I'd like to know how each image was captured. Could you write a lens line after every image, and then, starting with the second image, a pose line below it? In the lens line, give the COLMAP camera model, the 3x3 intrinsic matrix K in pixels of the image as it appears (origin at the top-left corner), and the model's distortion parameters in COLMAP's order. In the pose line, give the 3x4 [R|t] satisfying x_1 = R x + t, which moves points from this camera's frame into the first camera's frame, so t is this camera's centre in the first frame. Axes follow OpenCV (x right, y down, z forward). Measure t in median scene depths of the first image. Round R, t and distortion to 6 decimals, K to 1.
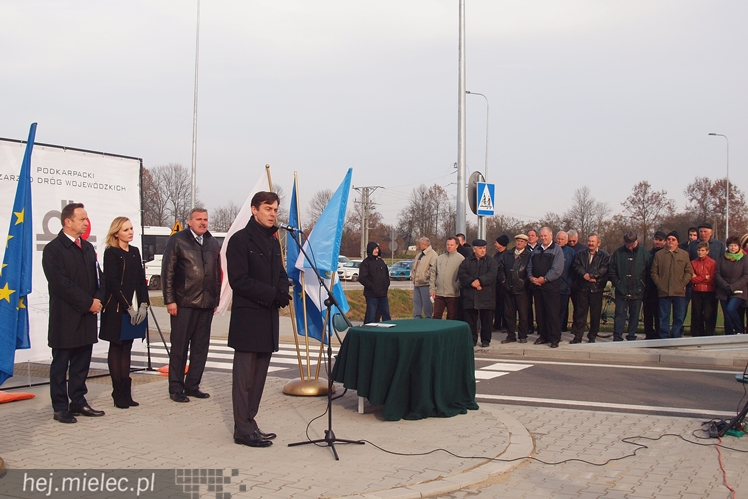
lens RADIAL K [[895.0, 0, 368.3], [0, 895.0, 250.6], [0, 0, 1]] dist [-0.128848, 0.000000]
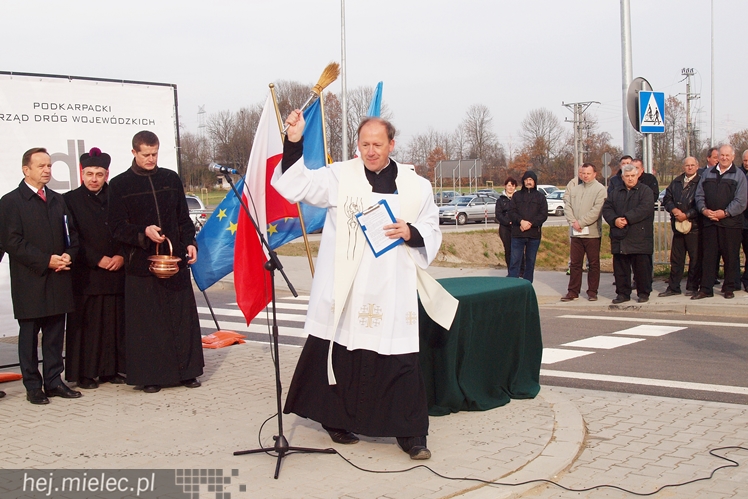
lens RADIAL K [[1029.2, 0, 376.8], [0, 1029.2, 248.8], [0, 0, 1]] dist [-0.119863, 0.000000]
pose [[0.977210, -0.023443, -0.210979, 0.131684], [0.037237, 0.997403, 0.061645, -0.003139], [0.208986, -0.068096, 0.975545, 0.111108]]
